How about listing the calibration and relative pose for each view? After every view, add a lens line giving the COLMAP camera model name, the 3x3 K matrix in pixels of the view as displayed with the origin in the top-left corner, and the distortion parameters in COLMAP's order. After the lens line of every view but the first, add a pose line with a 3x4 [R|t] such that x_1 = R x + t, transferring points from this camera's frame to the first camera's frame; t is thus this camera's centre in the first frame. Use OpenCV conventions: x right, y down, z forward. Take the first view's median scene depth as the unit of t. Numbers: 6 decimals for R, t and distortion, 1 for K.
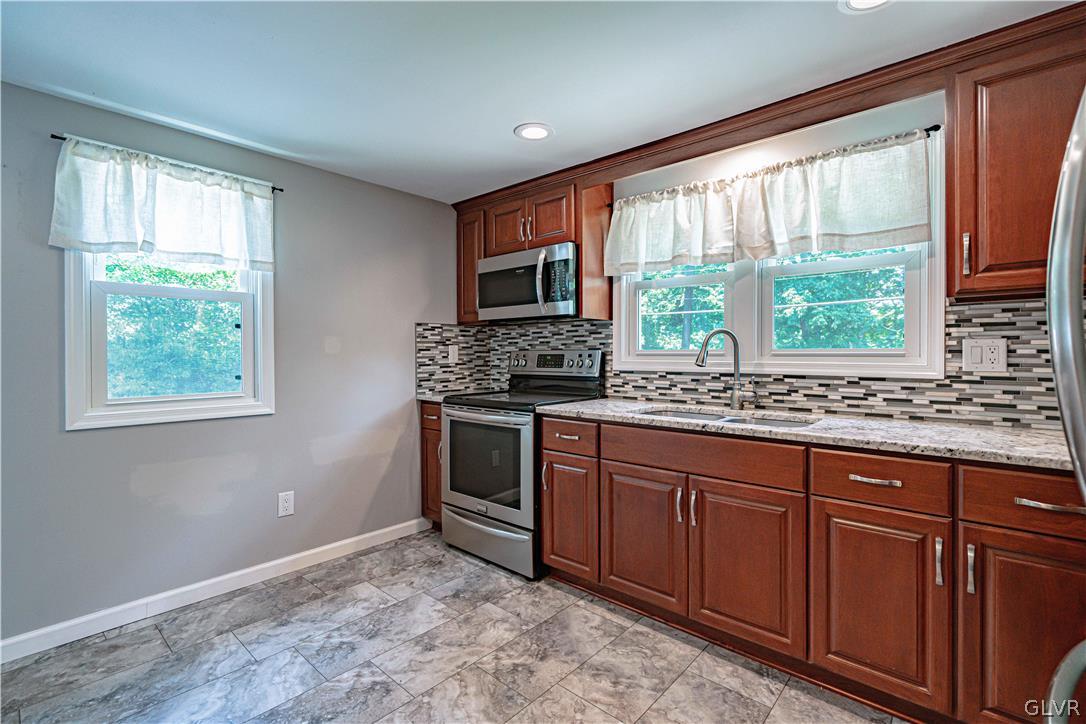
lens RADIAL K [[490.8, 0, 529.5], [0, 490.8, 355.2], [0, 0, 1]] dist [0.000542, 0.000458]
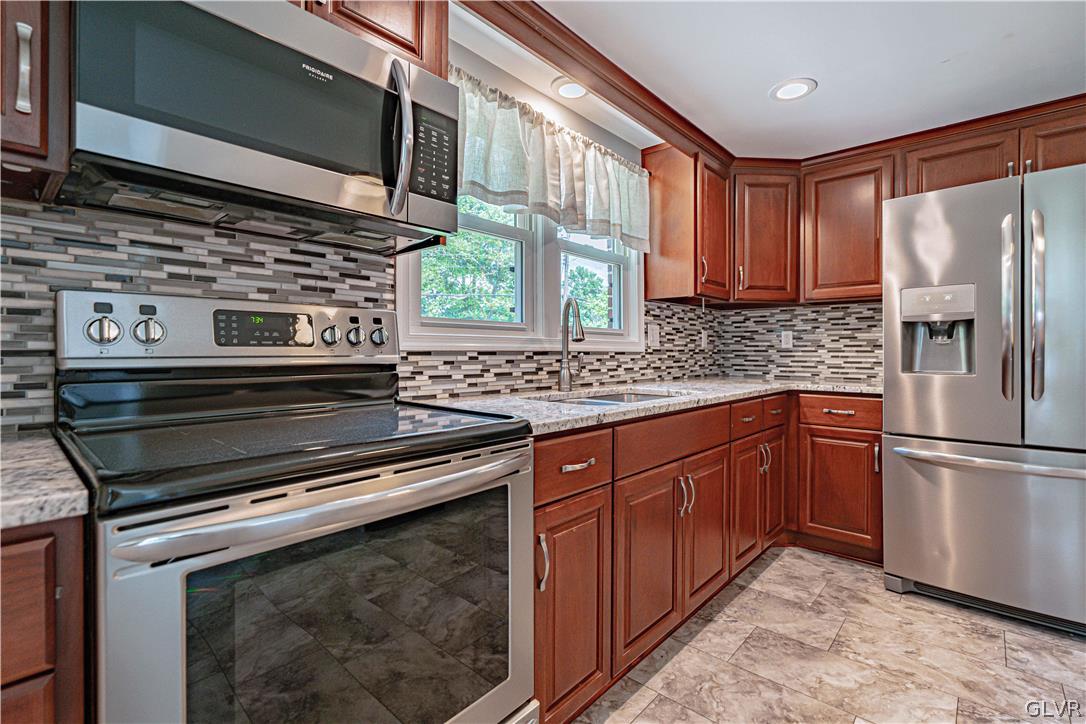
lens RADIAL K [[490.8, 0, 563.8], [0, 490.8, 350.7], [0, 0, 1]] dist [0.000542, 0.000458]
pose [[-0.019096, 0.002045, 0.999816, -0.453369], [-0.001077, 0.999997, -0.002066, 0.038145], [-0.999817, -0.001116, -0.019094, 0.989002]]
